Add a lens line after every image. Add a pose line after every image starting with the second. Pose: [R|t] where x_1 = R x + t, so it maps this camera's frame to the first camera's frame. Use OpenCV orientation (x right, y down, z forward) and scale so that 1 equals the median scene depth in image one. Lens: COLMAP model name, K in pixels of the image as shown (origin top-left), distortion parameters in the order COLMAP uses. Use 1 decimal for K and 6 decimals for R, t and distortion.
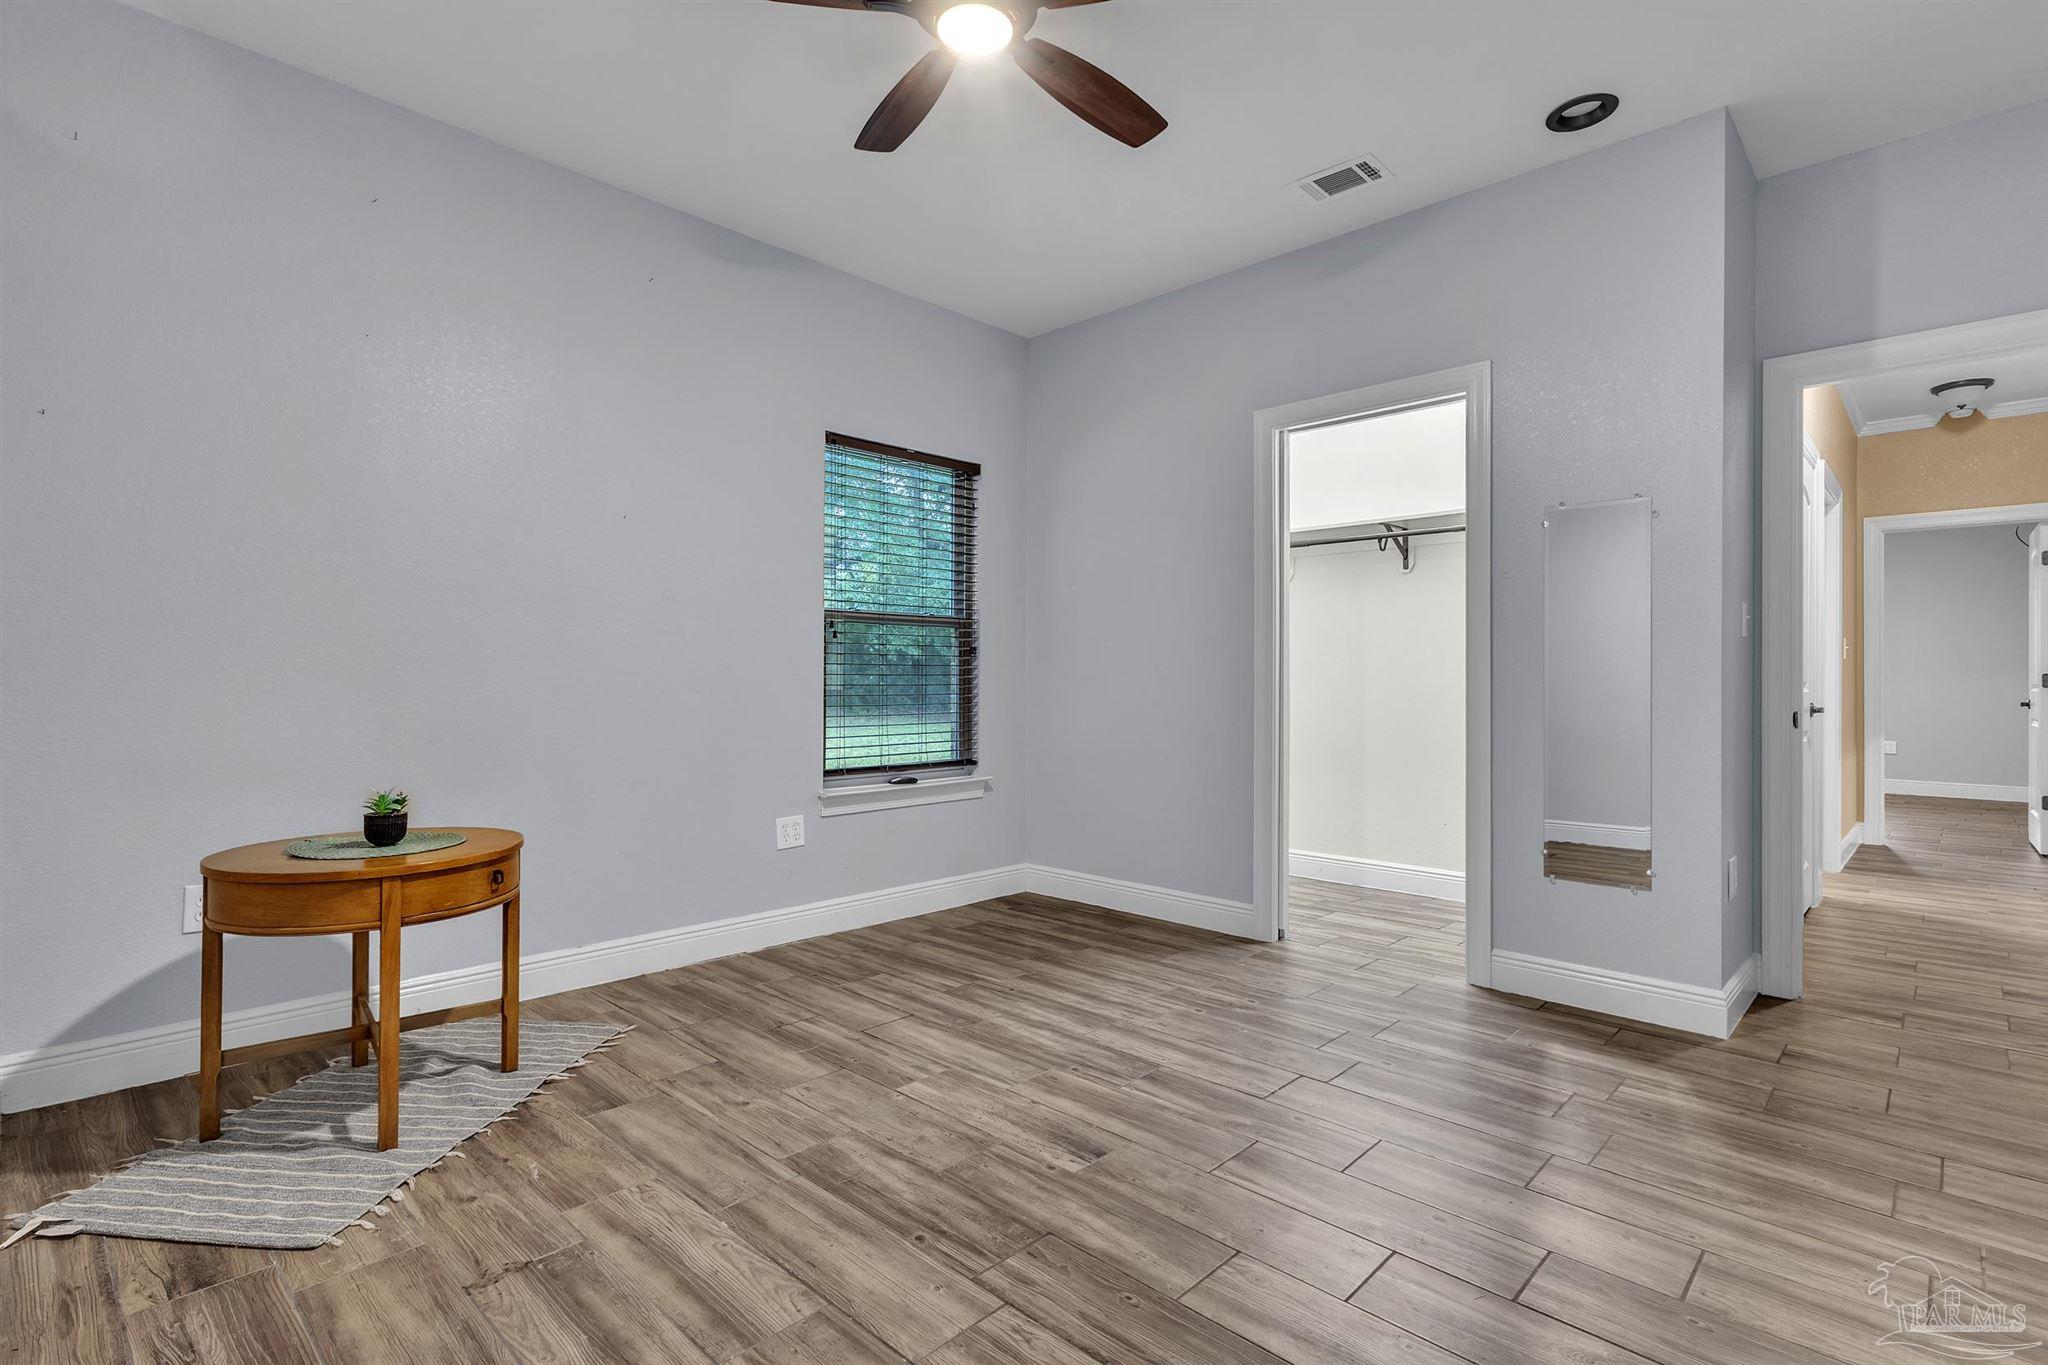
lens RADIAL K [[972.5, 0, 1028.6], [0, 972.5, 681.0], [0, 0, 1]] dist [-0.000949, 0.002020]
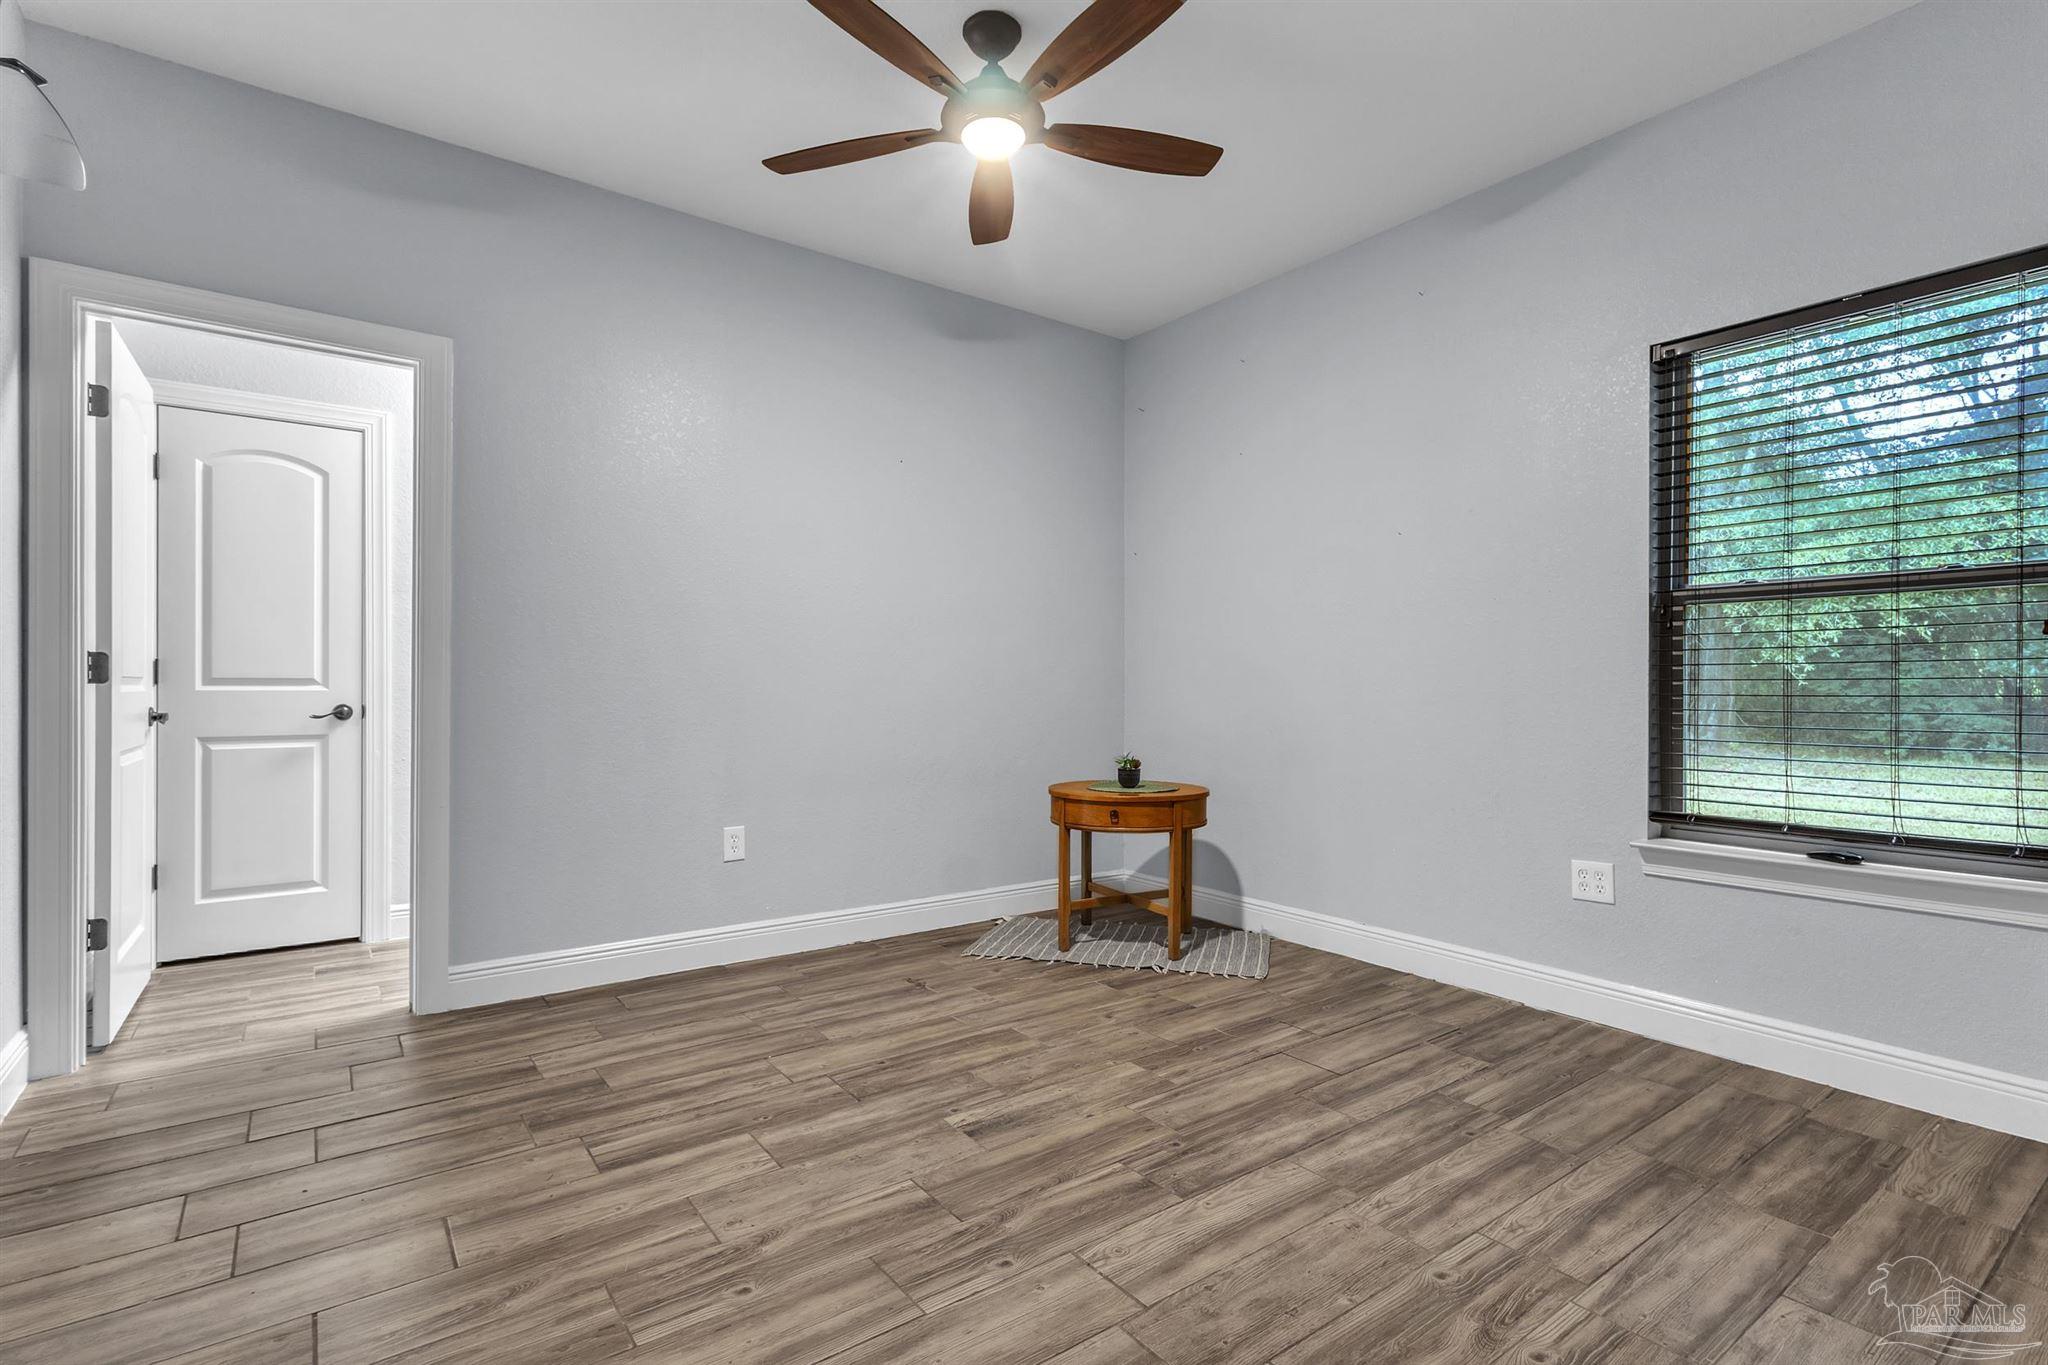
lens RADIAL K [[972.5, 0, 1028.9], [0, 972.5, 683.4], [0, 0, 1]] dist [-0.000949, 0.002020]
pose [[-0.167487, -0.008158, -0.985840, 0.835440], [-0.005310, 0.999959, -0.007373, 0.004571], [0.985860, 0.004000, -0.167524, 0.934016]]
